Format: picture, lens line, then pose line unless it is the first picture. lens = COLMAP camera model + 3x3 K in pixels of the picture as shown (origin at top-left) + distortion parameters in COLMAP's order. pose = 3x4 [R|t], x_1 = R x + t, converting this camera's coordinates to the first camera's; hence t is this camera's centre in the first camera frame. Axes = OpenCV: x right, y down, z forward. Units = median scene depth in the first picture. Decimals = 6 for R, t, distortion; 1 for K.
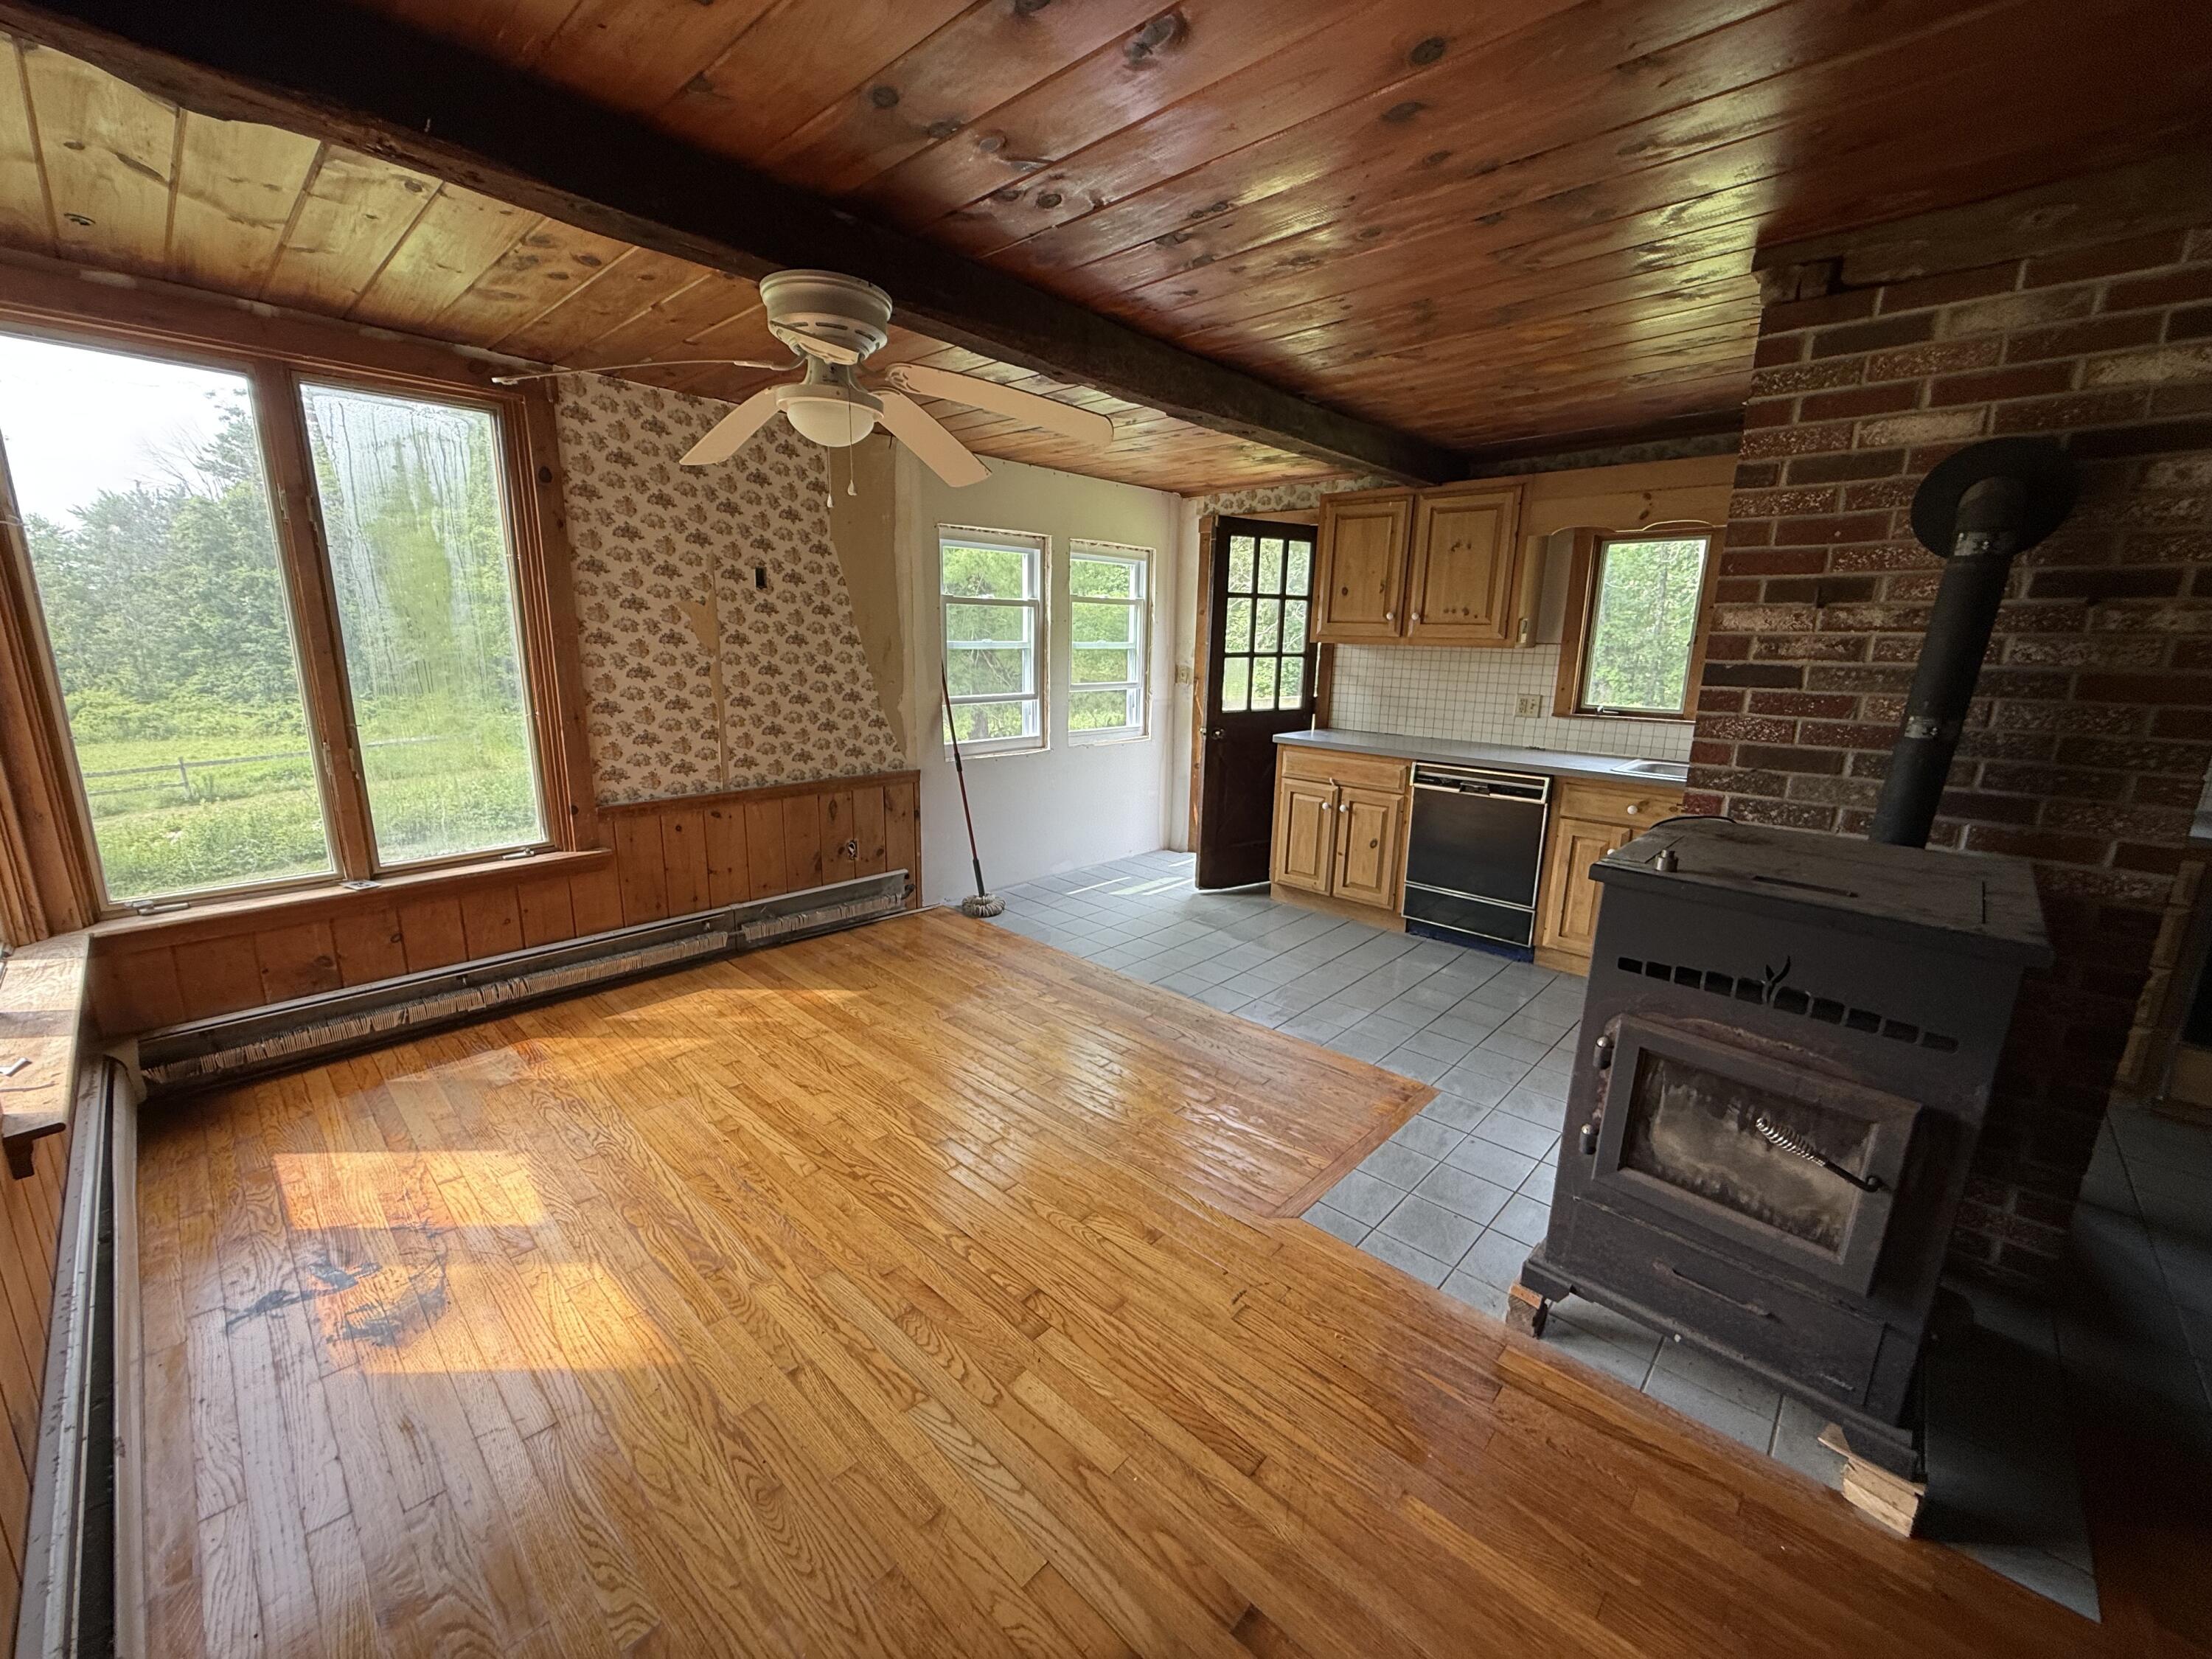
lens RADIAL K [[877.4, 0, 1100.9], [0, 877.4, 830.4], [0, 0, 1]] dist [-0.001751, 0.000749]
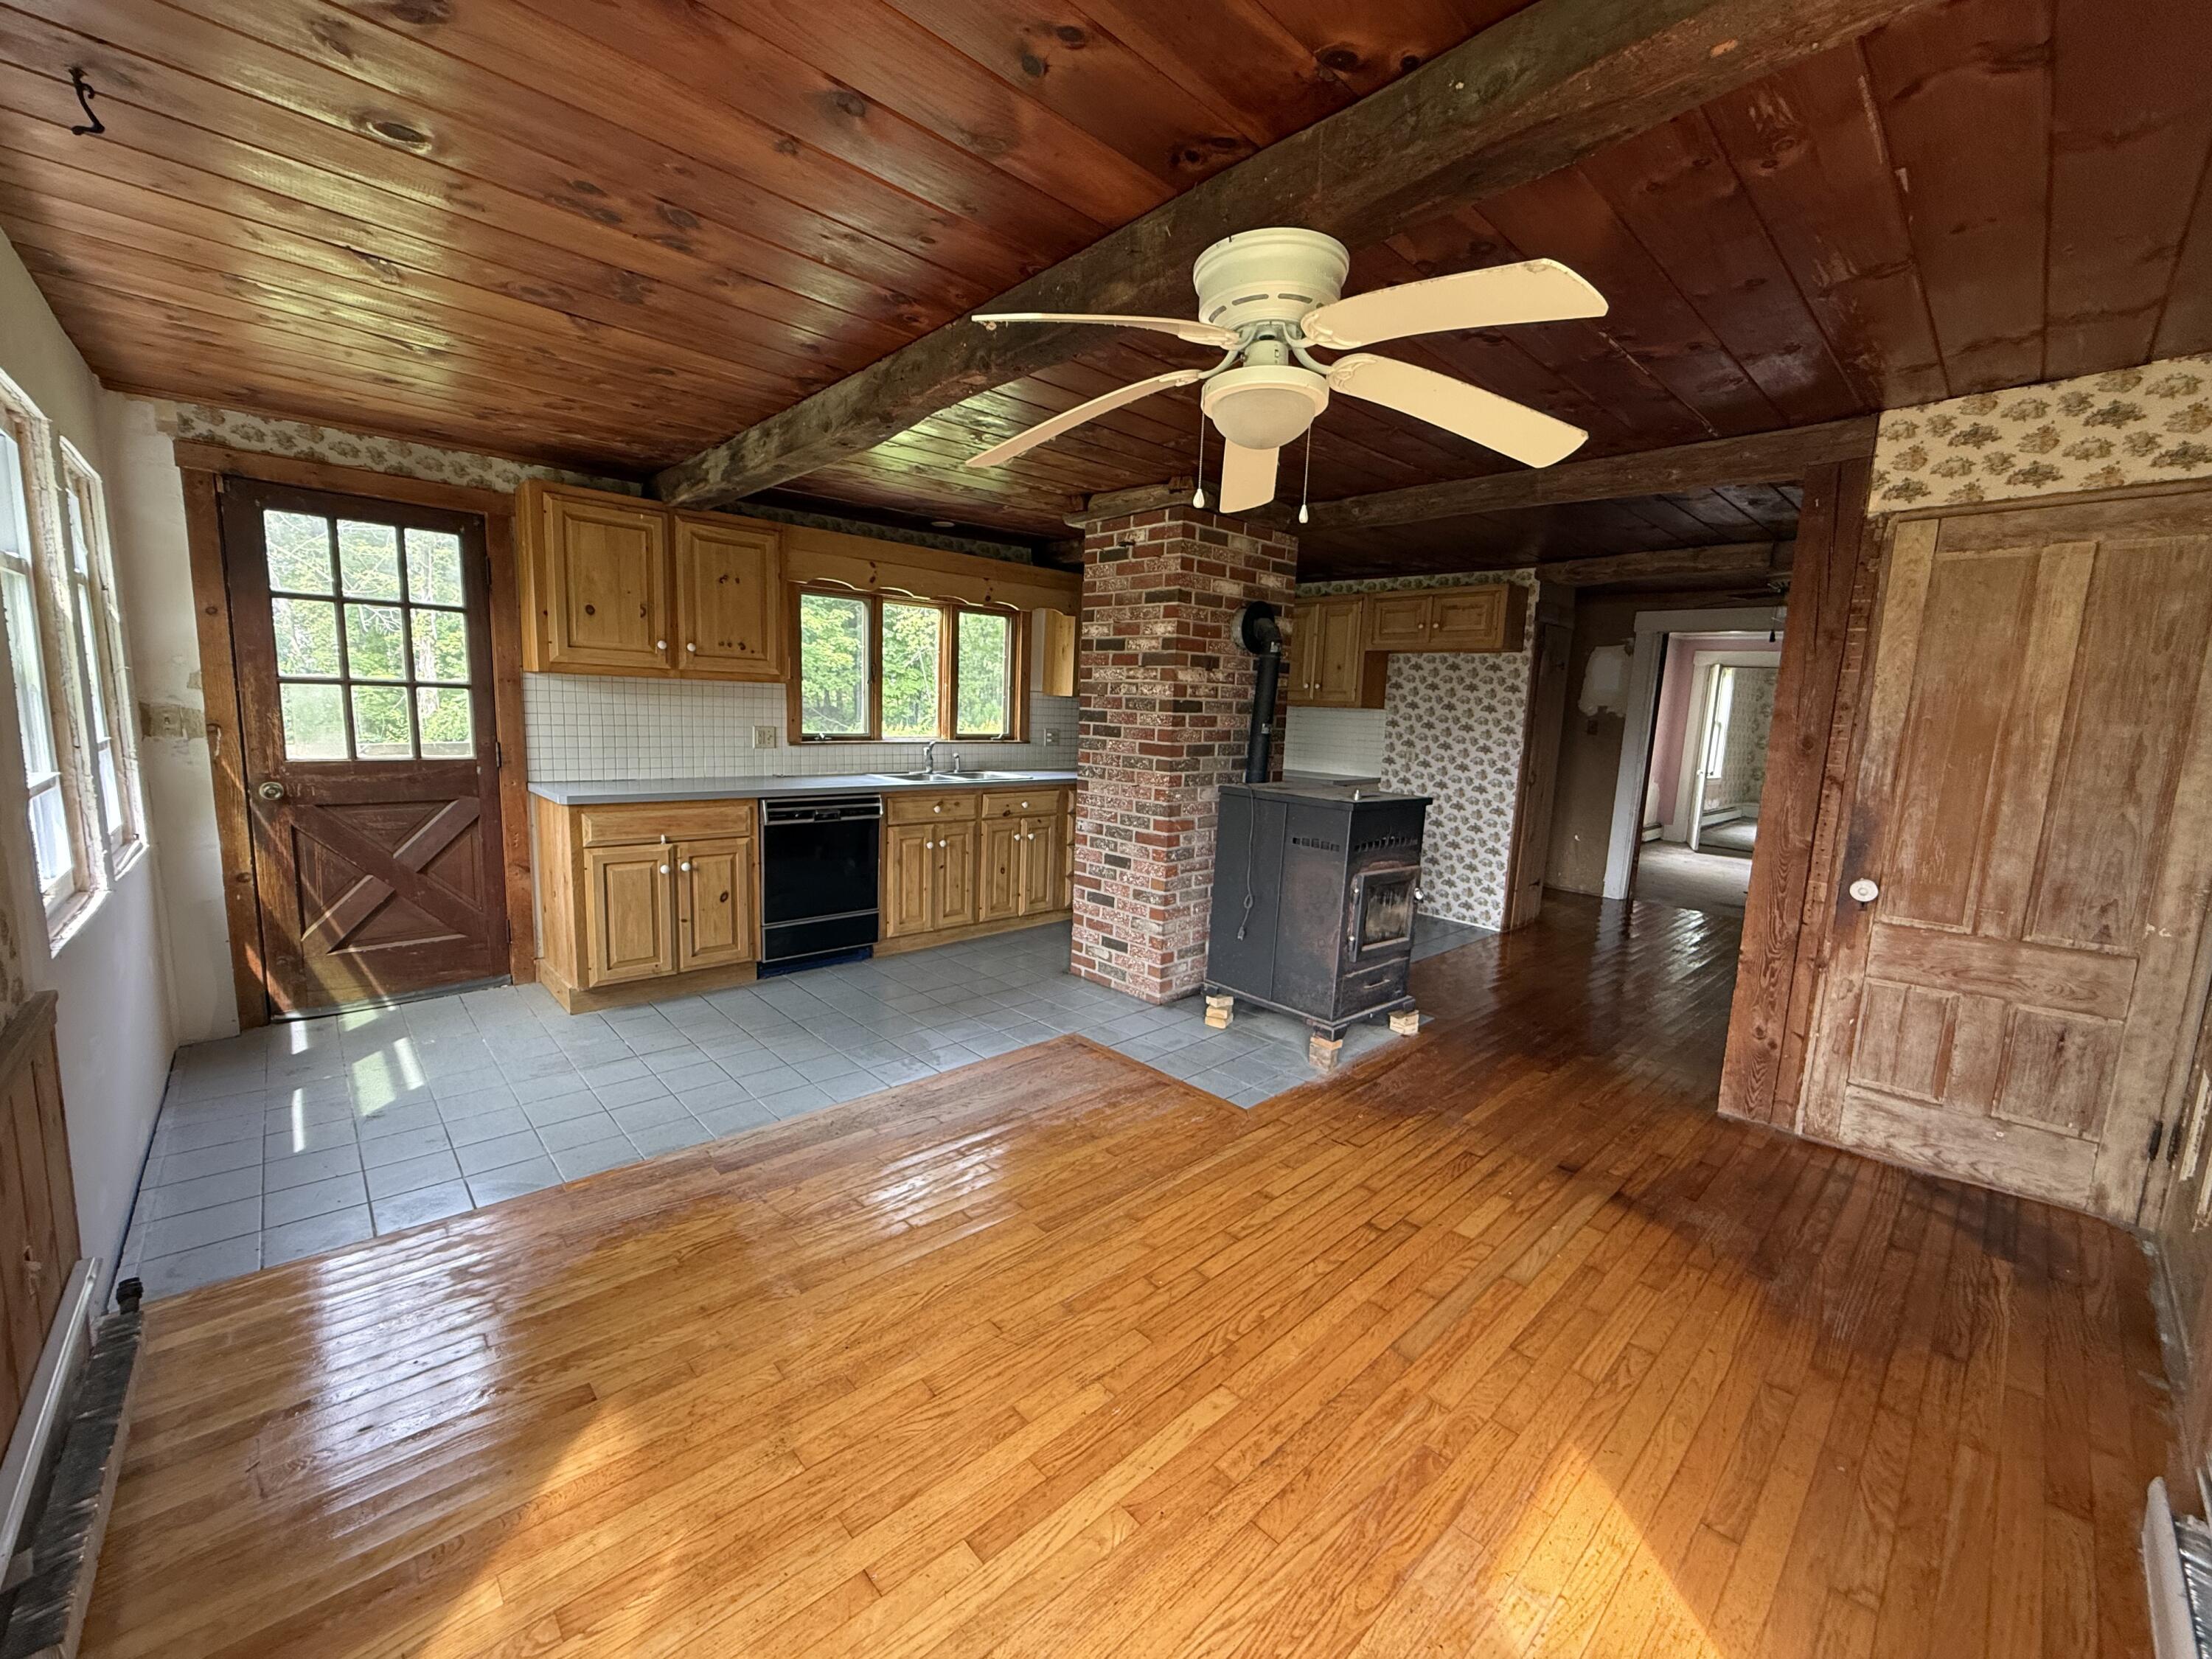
lens RADIAL K [[877.4, 0, 1099.4], [0, 877.4, 833.2], [0, 0, 1]] dist [-0.001751, 0.000749]
pose [[0.070921, -0.161104, 0.984386, -0.641067], [0.184558, 0.971951, 0.145772, -0.129337], [-0.980259, 0.171338, 0.098664, 0.615760]]
